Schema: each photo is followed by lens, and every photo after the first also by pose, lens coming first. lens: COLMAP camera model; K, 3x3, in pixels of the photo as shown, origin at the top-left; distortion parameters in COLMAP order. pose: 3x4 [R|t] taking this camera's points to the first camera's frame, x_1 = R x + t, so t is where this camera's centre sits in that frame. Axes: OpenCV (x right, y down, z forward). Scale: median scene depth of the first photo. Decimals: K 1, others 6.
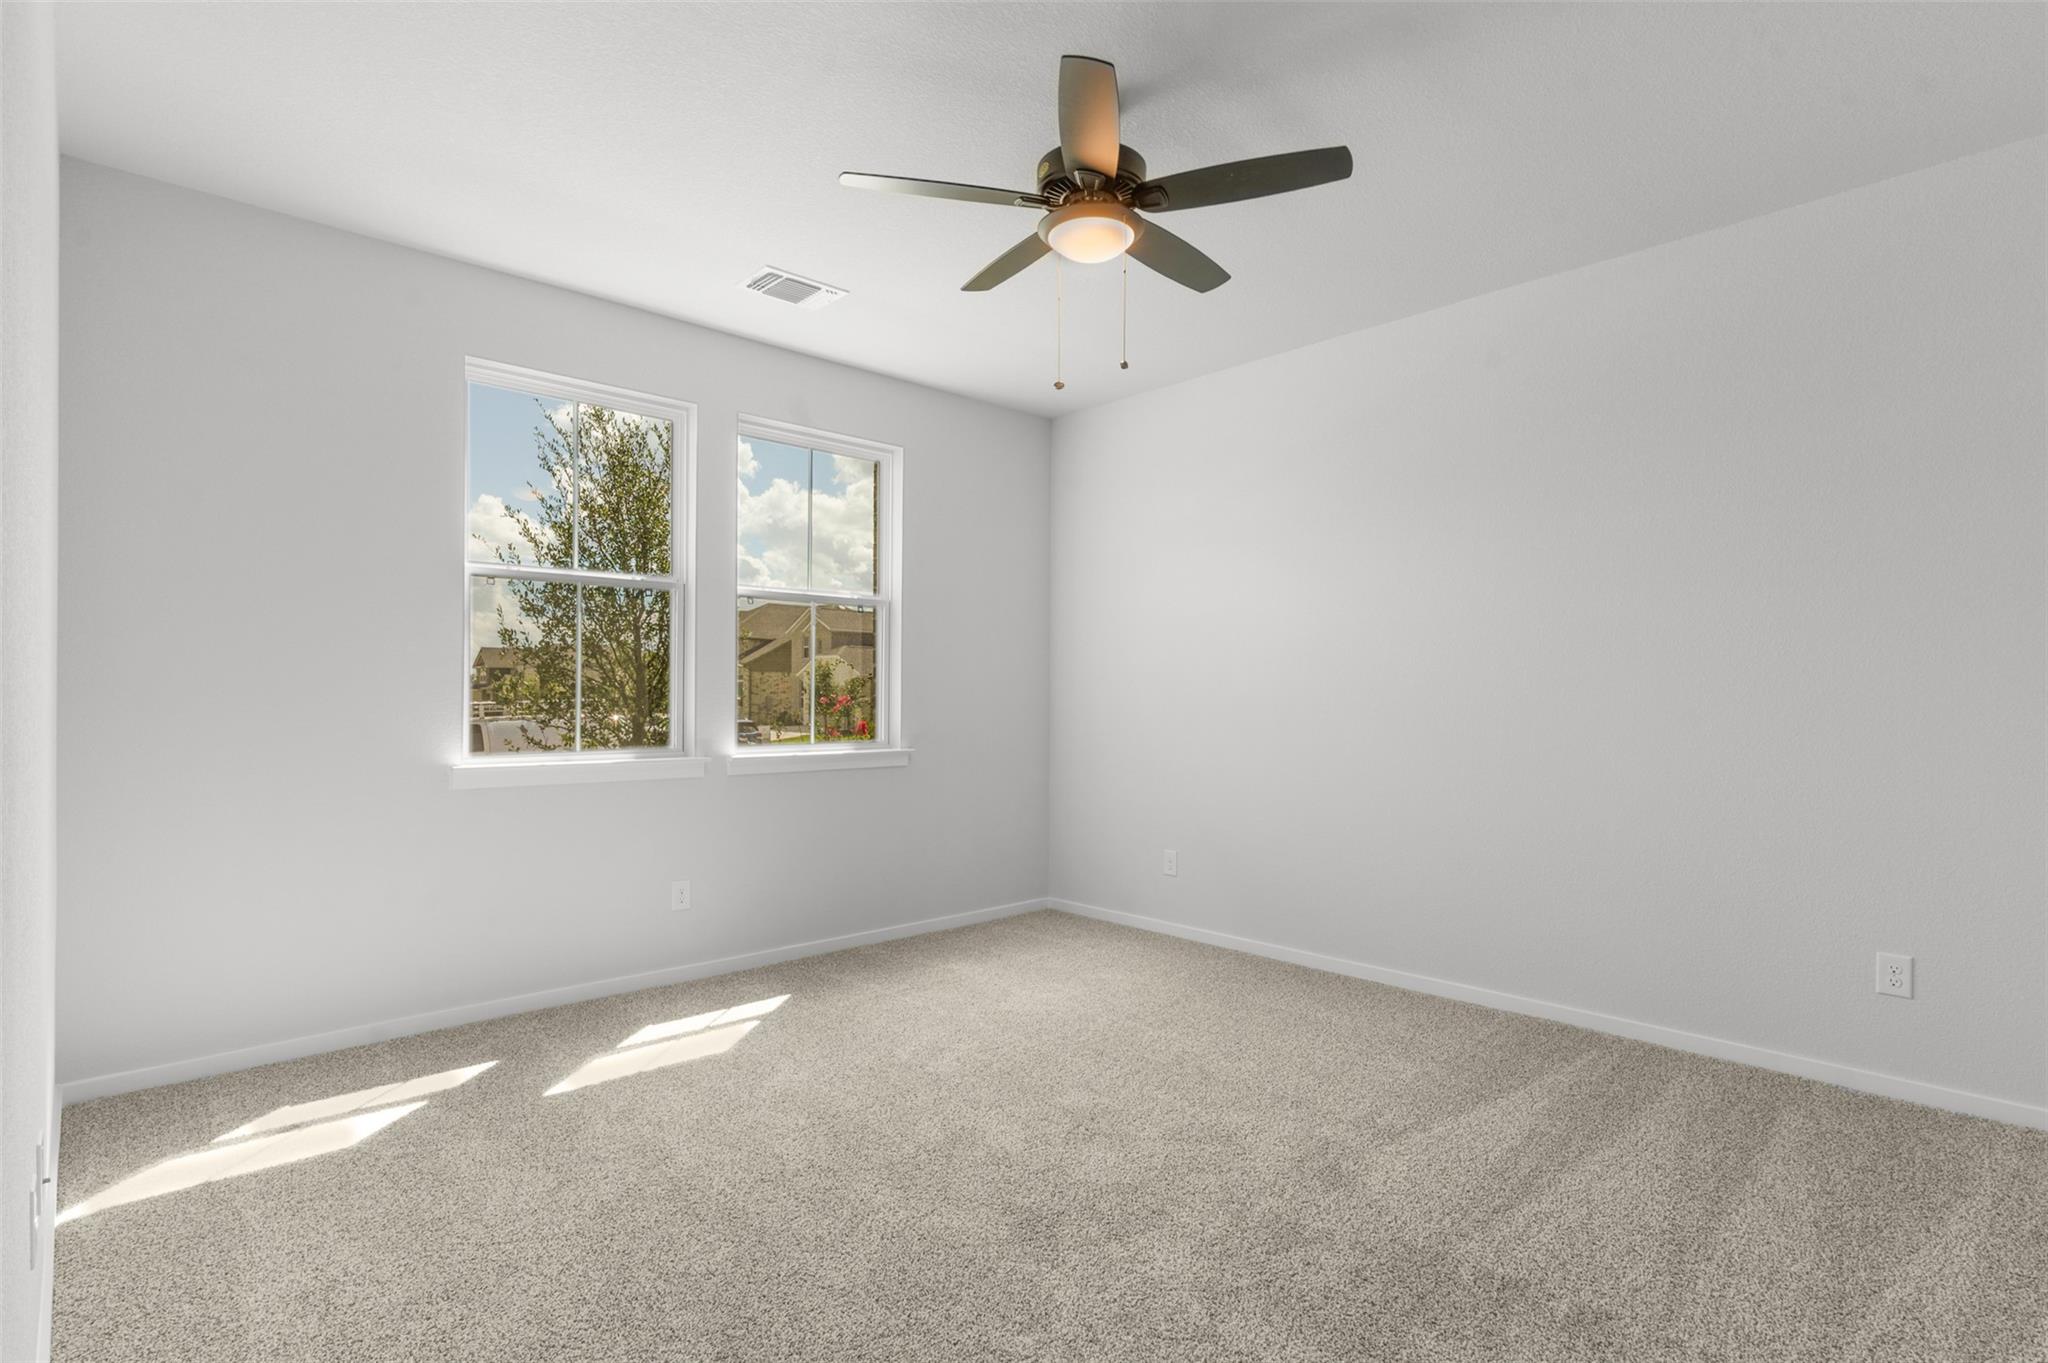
lens RADIAL K [[983.5, 0, 1023.4], [0, 983.5, 687.9], [0, 0, 1]] dist [0.000802, -0.002307]
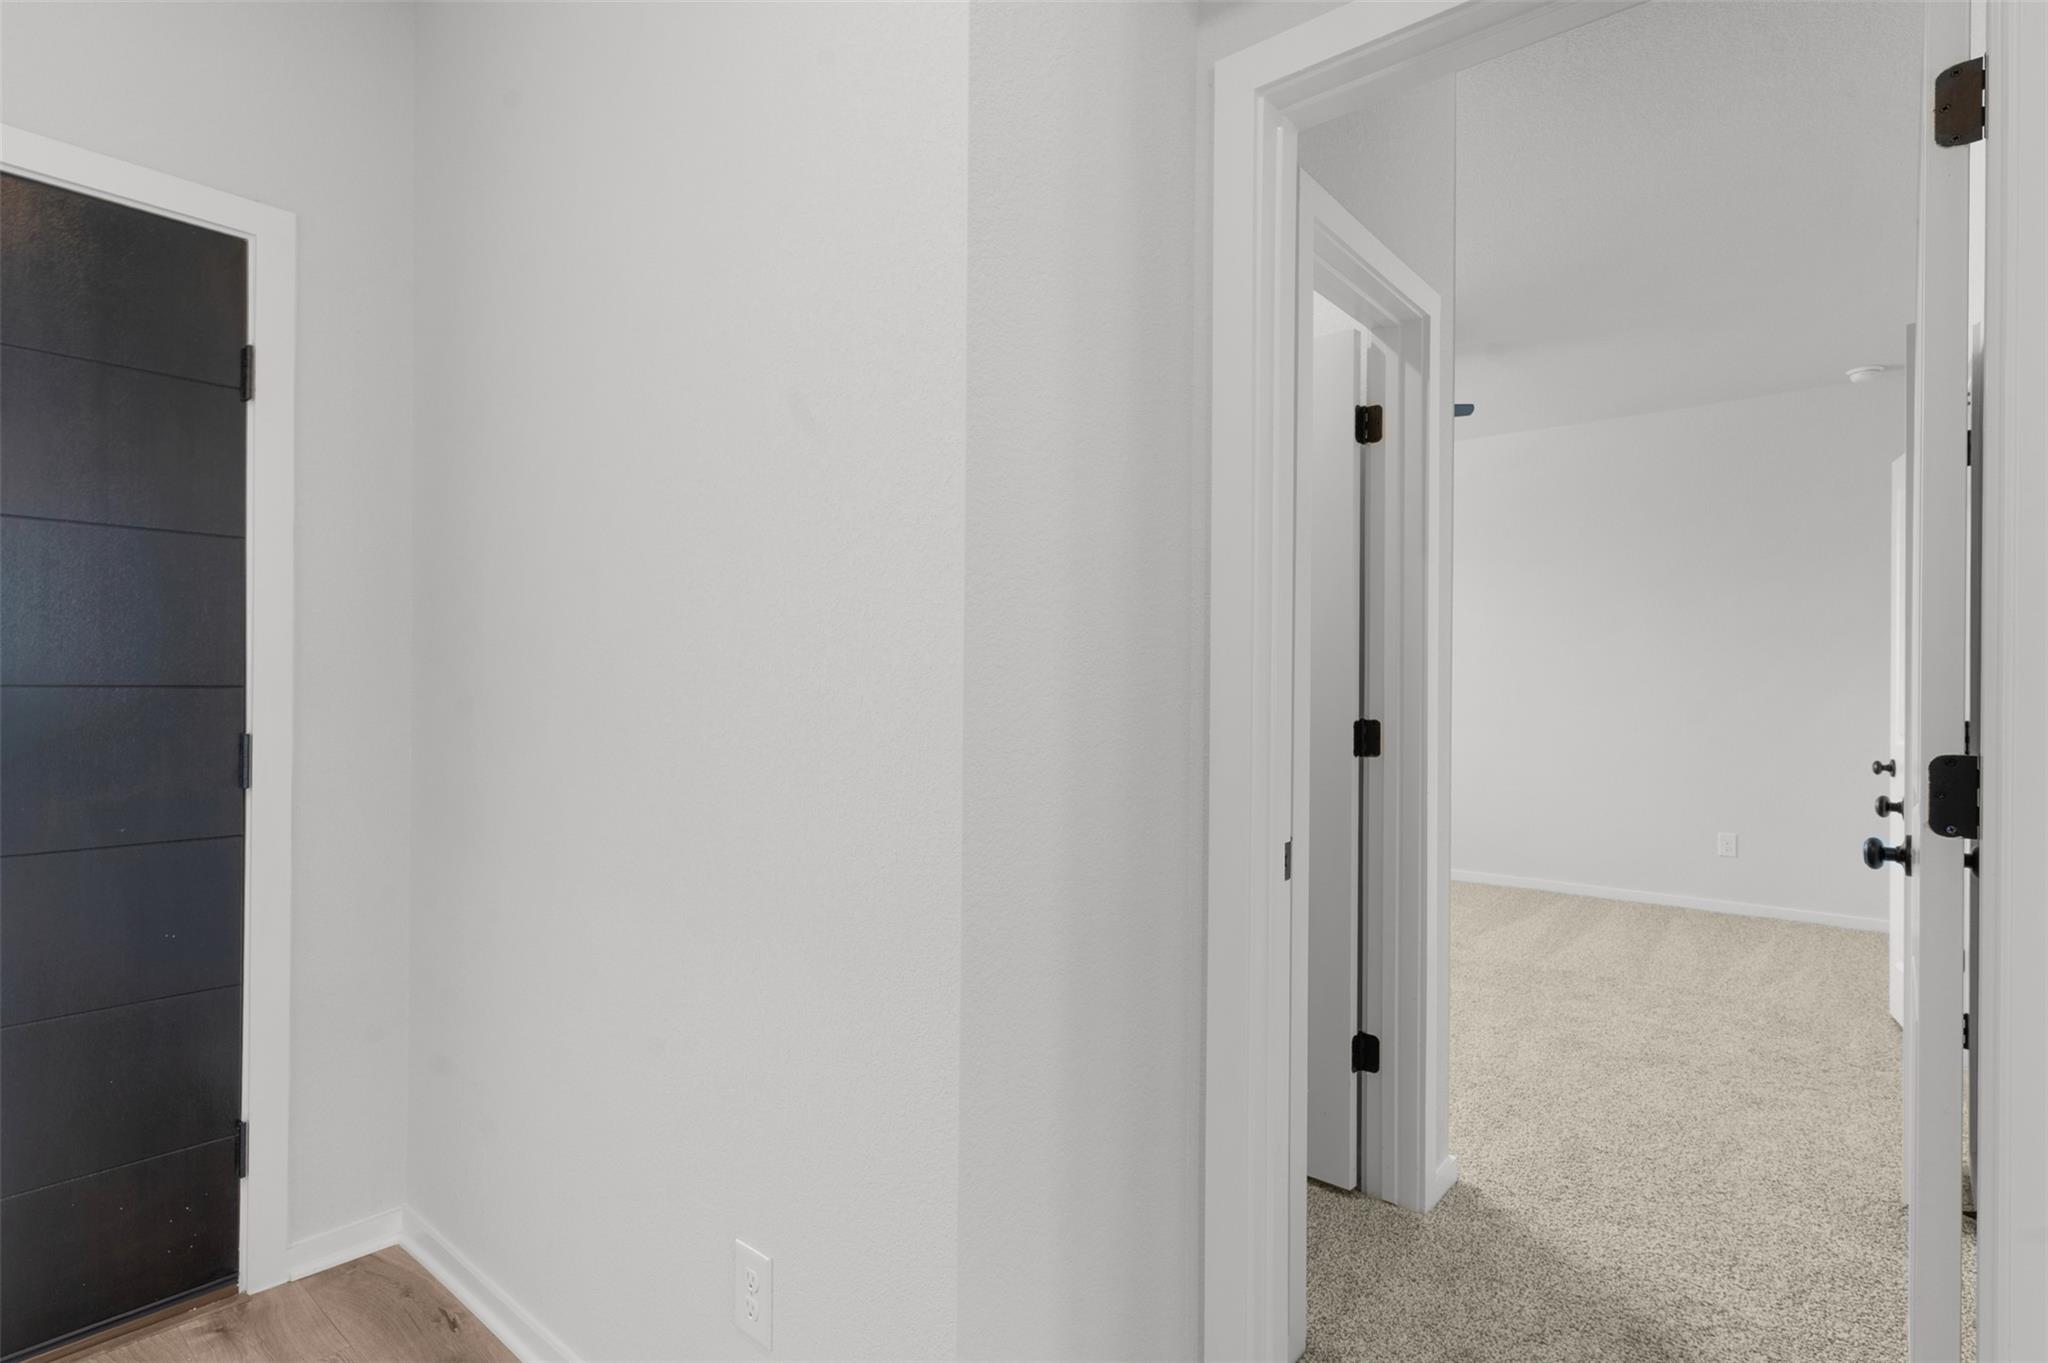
lens RADIAL K [[983.5, 0, 1024.7], [0, 983.5, 681.8], [0, 0, 1]] dist [0.000802, -0.002307]
pose [[0.992543, 0.003198, 0.121853, -0.650616], [-0.003388, 0.999993, 0.001353, -0.007285], [-0.121848, -0.001756, 0.992547, -0.670678]]
